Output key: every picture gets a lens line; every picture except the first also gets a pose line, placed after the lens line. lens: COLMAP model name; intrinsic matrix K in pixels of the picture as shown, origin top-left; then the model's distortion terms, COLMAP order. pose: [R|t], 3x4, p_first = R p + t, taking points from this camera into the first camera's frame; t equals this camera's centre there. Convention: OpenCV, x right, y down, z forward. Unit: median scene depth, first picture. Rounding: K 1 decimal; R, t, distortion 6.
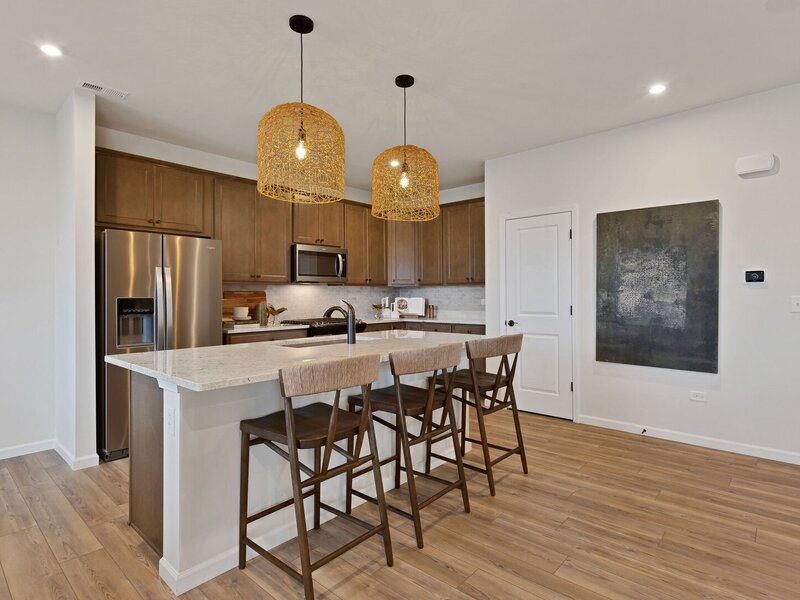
lens RADIAL K [[433.2, 0, 398.7], [0, 433.2, 296.0], [0, 0, 1]] dist [-0.002071, 0.000669]
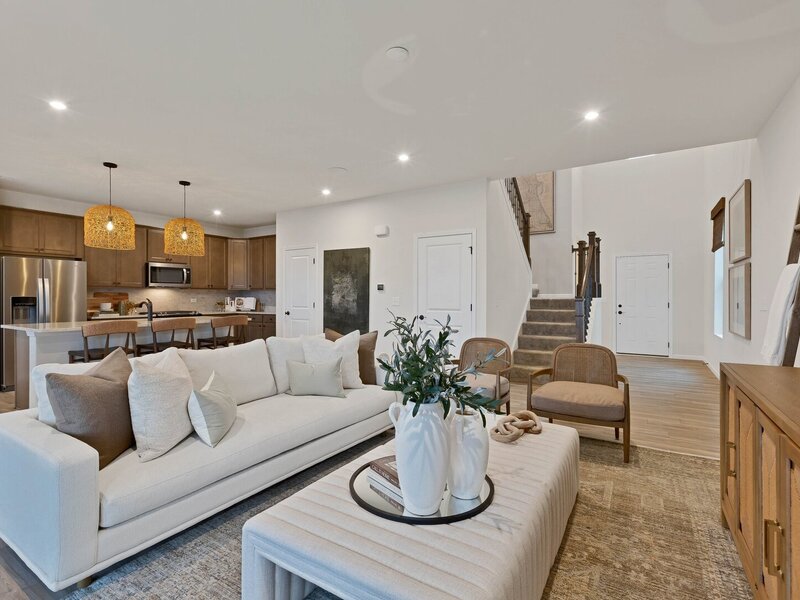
lens RADIAL K [[398.1, 0, 400.0], [0, 398.1, 300.0], [0, 0, 1]] dist [-0.003452, 0.000011]
pose [[0.984432, 0.003309, 0.175737, 0.483166], [-0.004708, 0.999960, 0.007539, -0.000845], [-0.175705, -0.008249, 0.984408, -0.670424]]
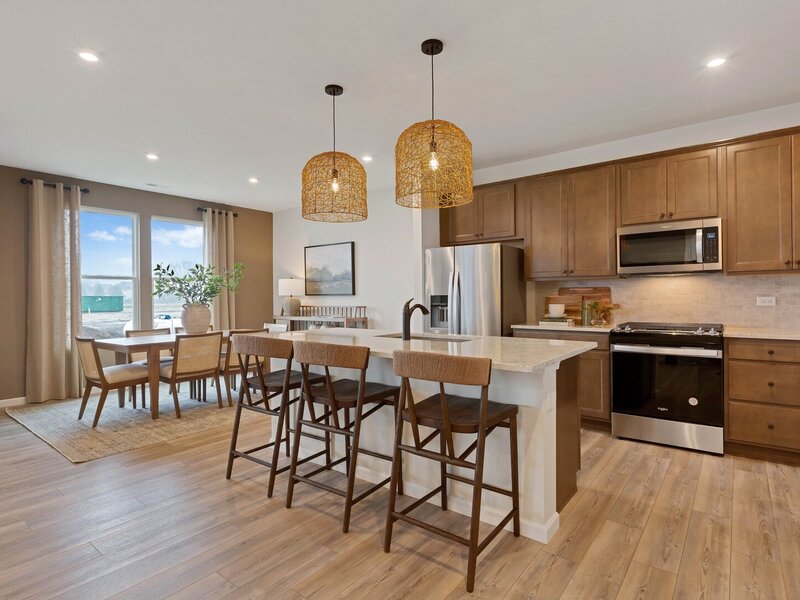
lens RADIAL K [[433.2, 0, 398.7], [0, 433.2, 296.0], [0, 0, 1]] dist [-0.002071, 0.000669]
pose [[0.062029, 0.003505, -0.998068, 0.668652], [0.006512, 0.999971, 0.003916, 0.001396], [0.998053, -0.006742, 0.062004, 0.661322]]
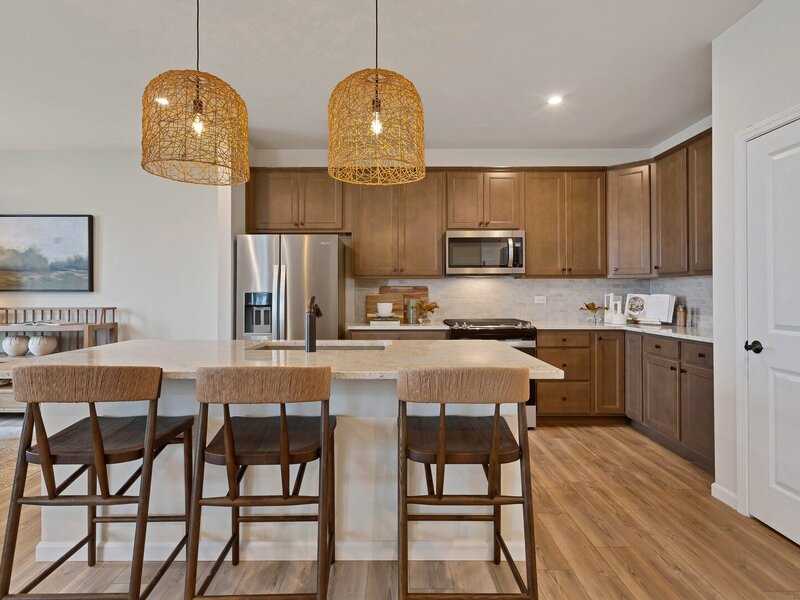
lens RADIAL K [[446.1, 0, 397.1], [0, 446.1, 287.0], [0, 0, 1]] dist [0.028749, 0.000533]
pose [[0.678466, -0.008582, -0.734582, 0.424877], [-0.001783, 0.999910, -0.013328, 0.004009], [0.734630, 0.010352, 0.678389, 0.401804]]
